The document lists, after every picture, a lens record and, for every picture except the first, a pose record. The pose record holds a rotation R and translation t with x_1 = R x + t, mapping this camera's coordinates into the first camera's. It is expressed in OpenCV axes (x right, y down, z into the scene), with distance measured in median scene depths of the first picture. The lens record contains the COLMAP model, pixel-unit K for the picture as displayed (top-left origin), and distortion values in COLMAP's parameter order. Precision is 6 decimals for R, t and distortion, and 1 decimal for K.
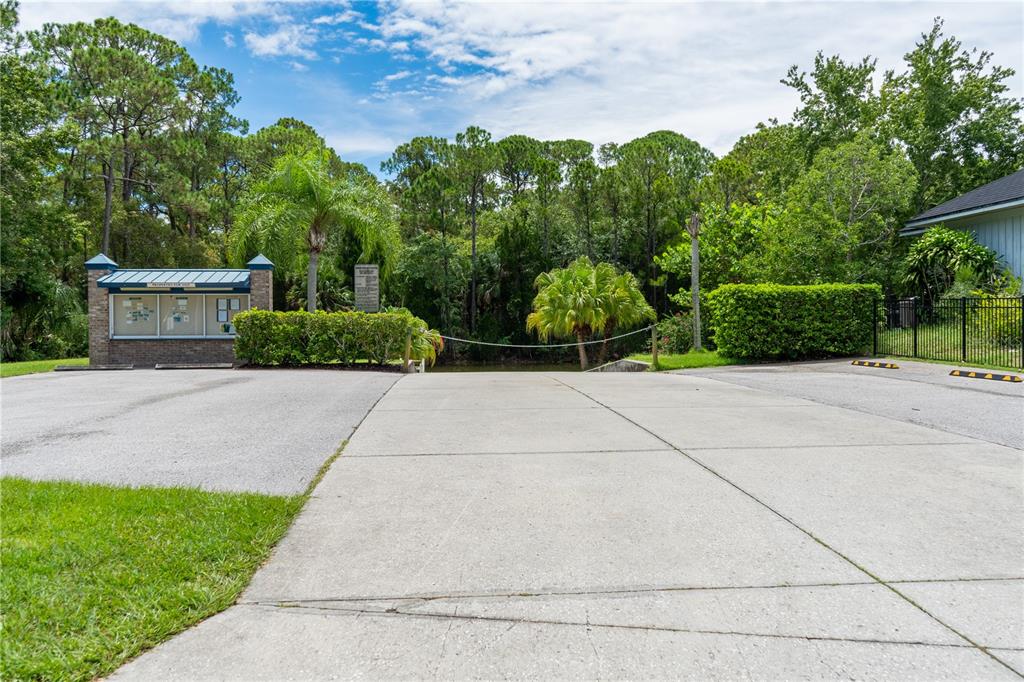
lens RADIAL K [[859.2, 0, 507.8], [0, 859.2, 324.8], [0, 0, 1]] dist [0.006866, 0.006455]
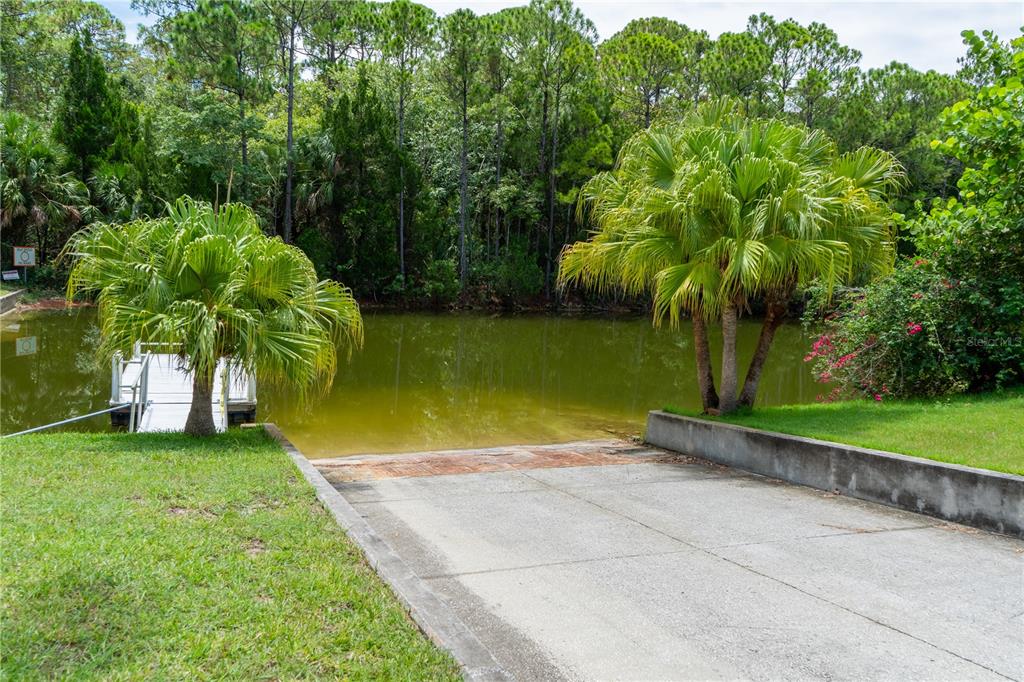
lens RADIAL K [[859.2, 0, 507.8], [0, 859.2, 324.8], [0, 0, 1]] dist [0.006866, 0.006455]
pose [[0.962836, 0.020531, 0.269304, -0.053758], [-0.043801, 0.995777, 0.080684, -0.000609], [-0.266510, -0.089481, 0.959669, 0.332827]]
